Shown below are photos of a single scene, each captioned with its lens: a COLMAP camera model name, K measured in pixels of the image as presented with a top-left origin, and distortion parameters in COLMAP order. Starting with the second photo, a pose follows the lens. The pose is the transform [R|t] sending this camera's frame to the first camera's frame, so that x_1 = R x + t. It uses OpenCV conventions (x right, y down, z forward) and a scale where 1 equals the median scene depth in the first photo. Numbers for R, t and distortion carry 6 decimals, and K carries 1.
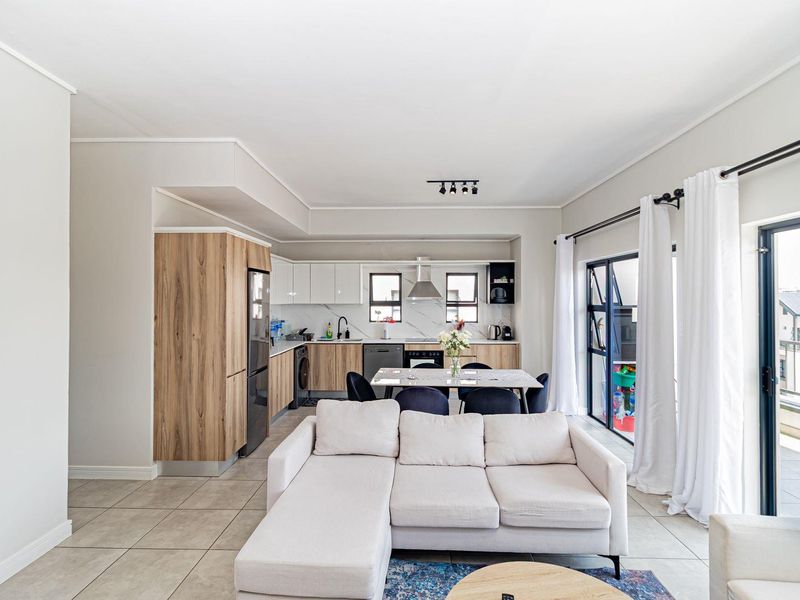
lens RADIAL K [[416.6, 0, 401.4], [0, 416.6, 297.0], [0, 0, 1]] dist [0.002407, 0.000611]
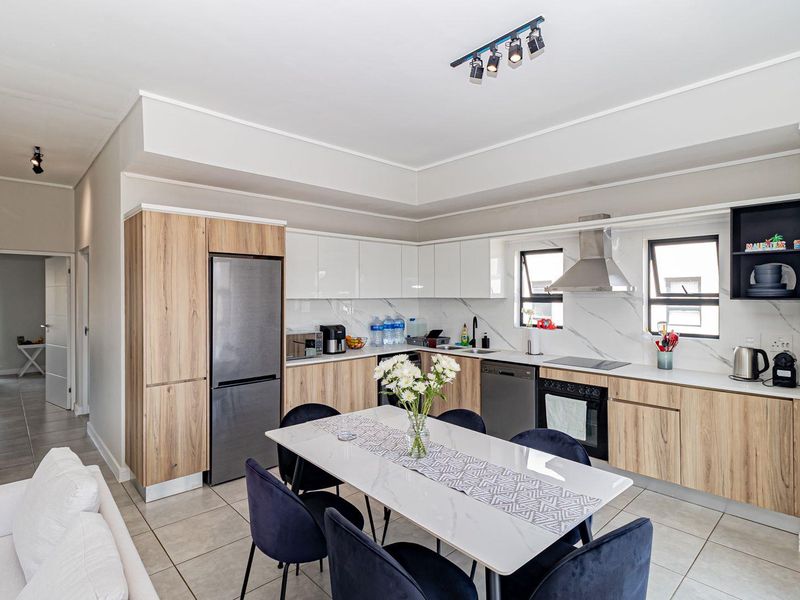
lens RADIAL K [[425.1, 0, 398.8], [0, 425.1, 294.5], [0, 0, 1]] dist [-0.000518, 0.000834]
pose [[0.696191, -0.002179, -0.717853, 0.303694], [0.007941, 0.999958, 0.004666, 0.006043], [0.717812, -0.008948, 0.696179, 0.439415]]
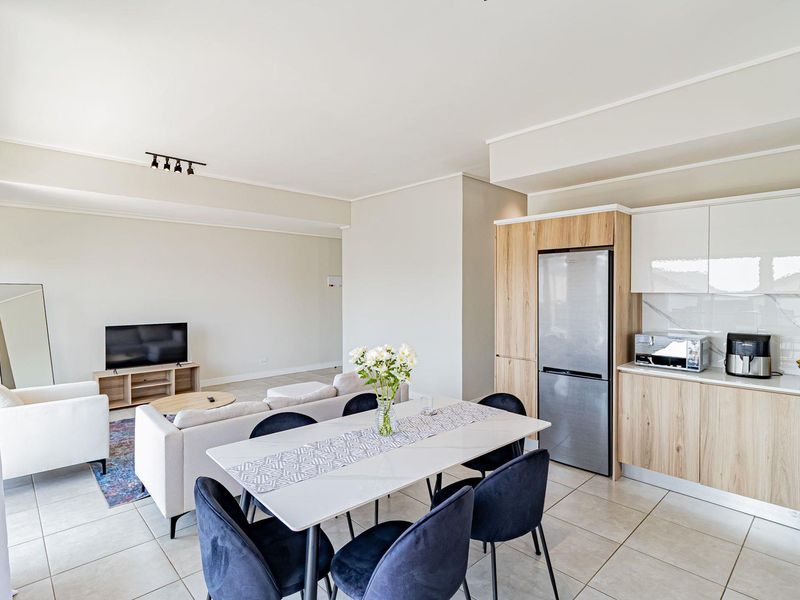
lens RADIAL K [[425.1, 0, 398.8], [0, 425.1, 294.5], [0, 0, 1]] dist [-0.000518, 0.000834]
pose [[-0.706370, 0.010863, -0.707760, 0.325499], [0.006059, 0.999938, 0.009300, 0.009296], [0.707817, 0.002281, -0.706392, 0.919642]]
